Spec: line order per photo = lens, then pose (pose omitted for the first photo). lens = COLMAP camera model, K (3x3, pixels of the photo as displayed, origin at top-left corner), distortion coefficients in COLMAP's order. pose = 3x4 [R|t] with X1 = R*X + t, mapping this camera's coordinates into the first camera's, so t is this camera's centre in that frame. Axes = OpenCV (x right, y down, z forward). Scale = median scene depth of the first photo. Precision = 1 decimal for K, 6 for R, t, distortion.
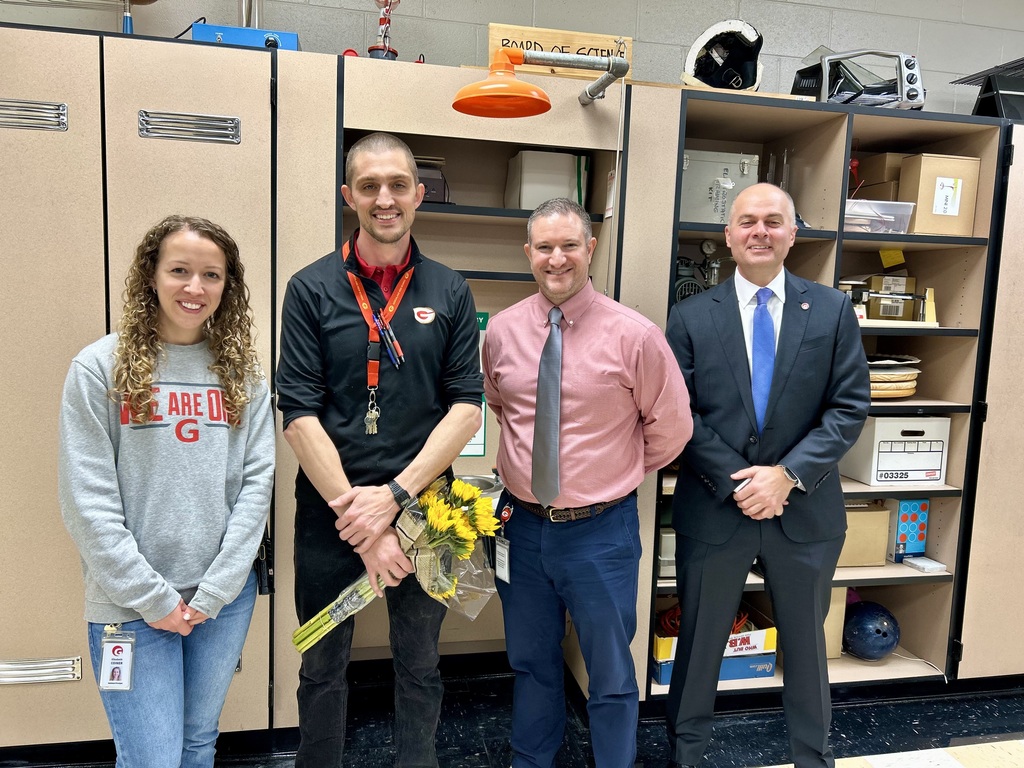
lens RADIAL K [[773.6, 0, 509.4], [0, 773.6, 386.7], [0, 0, 1]] dist [0.036873, -0.043736]
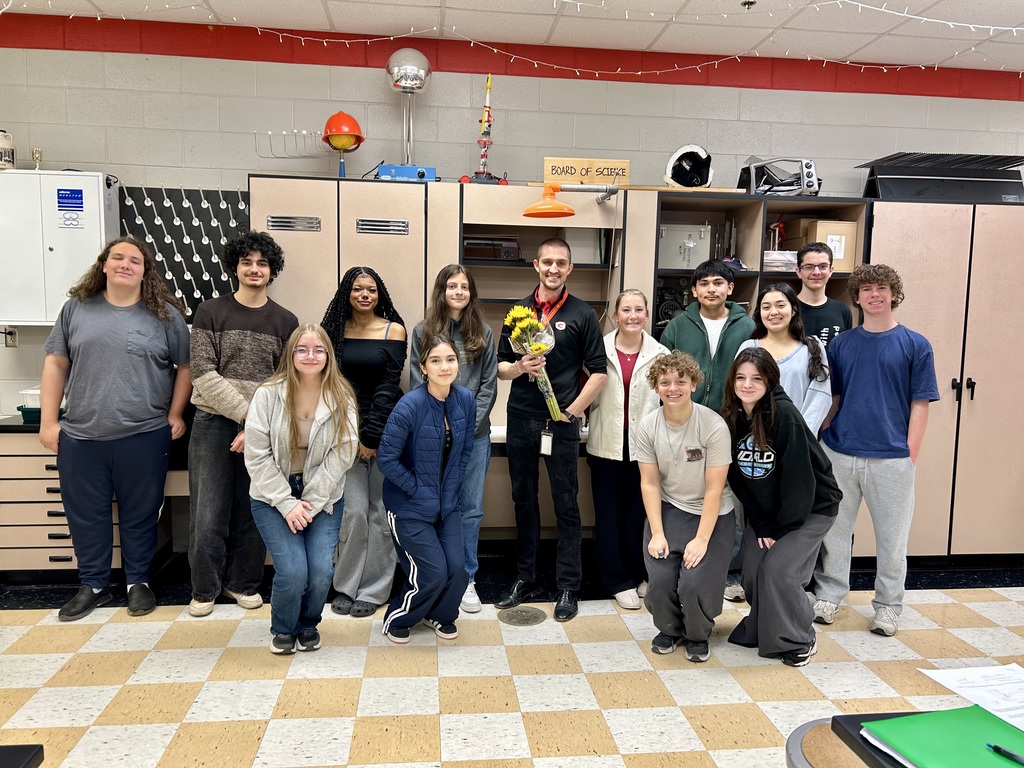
lens RADIAL K [[773.6, 0, 512.3], [0, 773.6, 383.3], [0, 0, 1]] dist [0.036873, -0.043736]
pose [[0.995011, -0.004271, -0.099673, 0.065739], [0.003572, 0.999968, -0.007193, 0.042769], [0.099700, 0.006801, 0.994994, -0.649641]]
